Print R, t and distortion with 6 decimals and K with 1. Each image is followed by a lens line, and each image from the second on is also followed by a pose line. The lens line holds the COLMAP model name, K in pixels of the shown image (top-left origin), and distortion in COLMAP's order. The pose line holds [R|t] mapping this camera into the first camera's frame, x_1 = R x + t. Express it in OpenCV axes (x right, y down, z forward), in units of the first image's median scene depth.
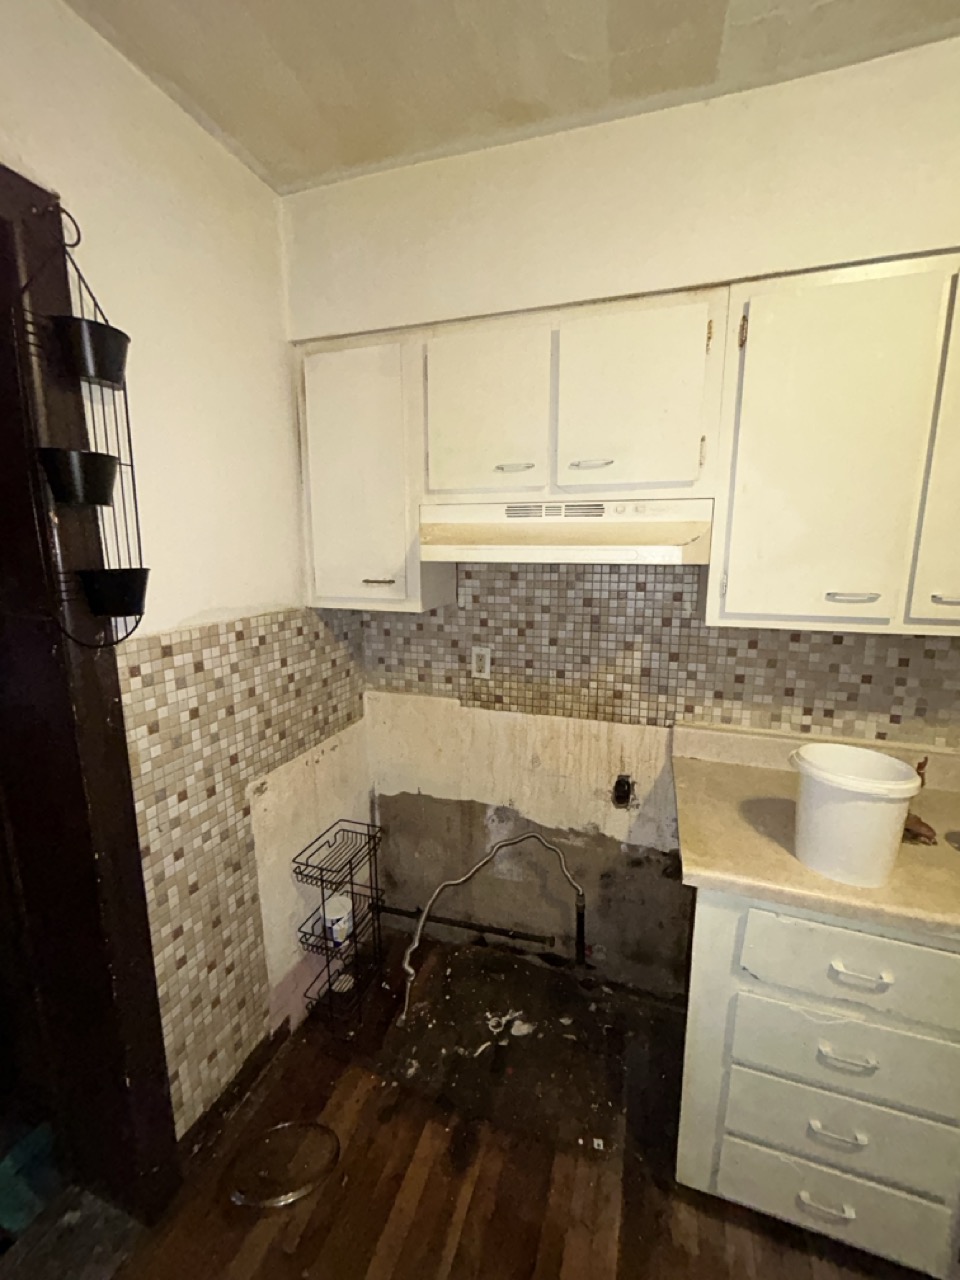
lens RADIAL K [[522.1, 0, 480.3], [0, 522.1, 639.1], [0, 0, 1]] dist [0.001570, 0.001114]
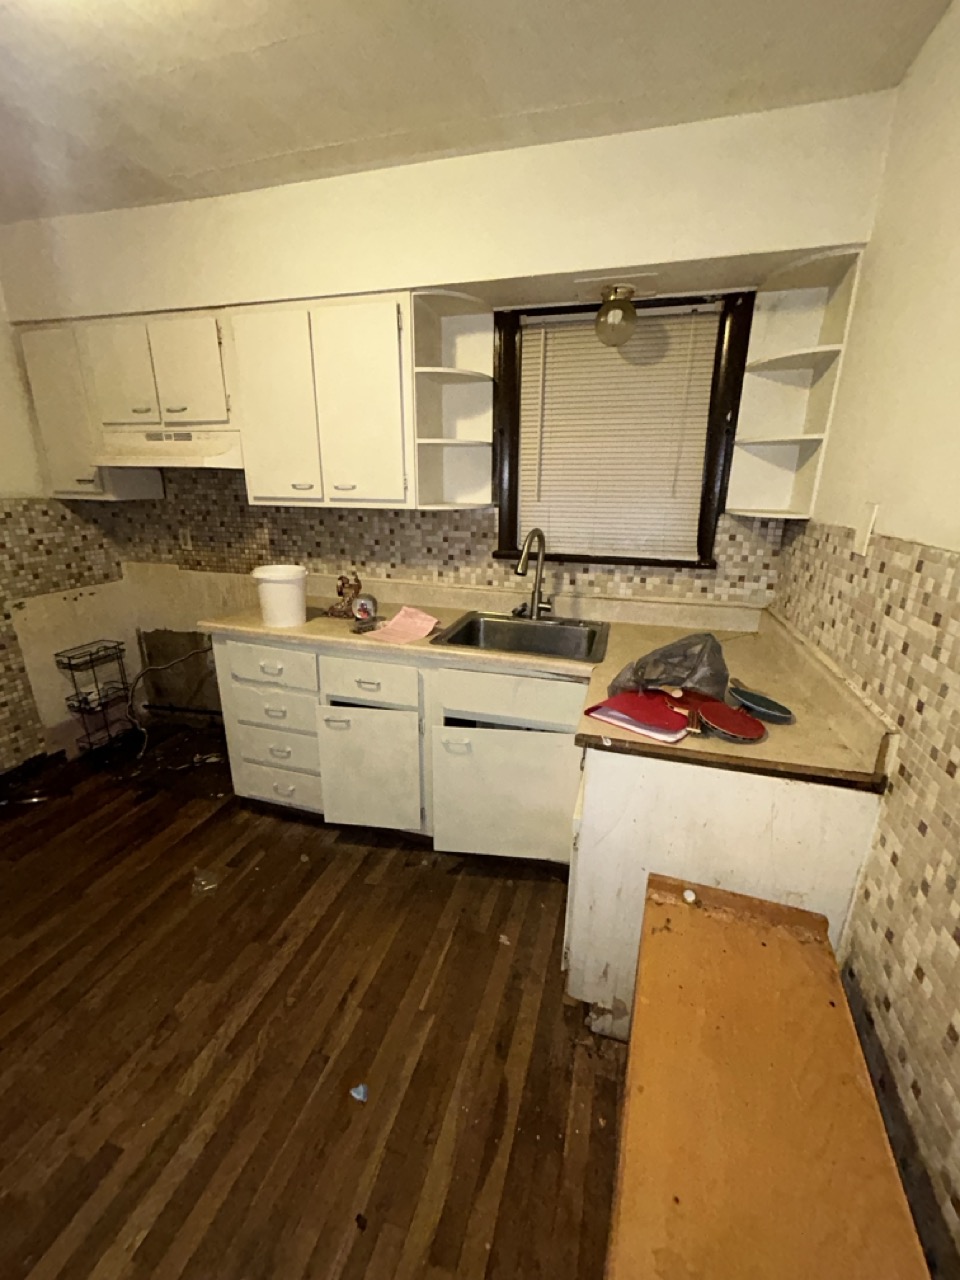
lens RADIAL K [[522.1, 0, 478.1], [0, 522.1, 639.6], [0, 0, 1]] dist [0.001570, 0.001114]
pose [[0.999104, 0.000709, 0.042310, 0.884644], [-0.005753, 0.992853, 0.119203, 0.166511], [-0.041923, -0.119340, 0.991968, -0.670756]]
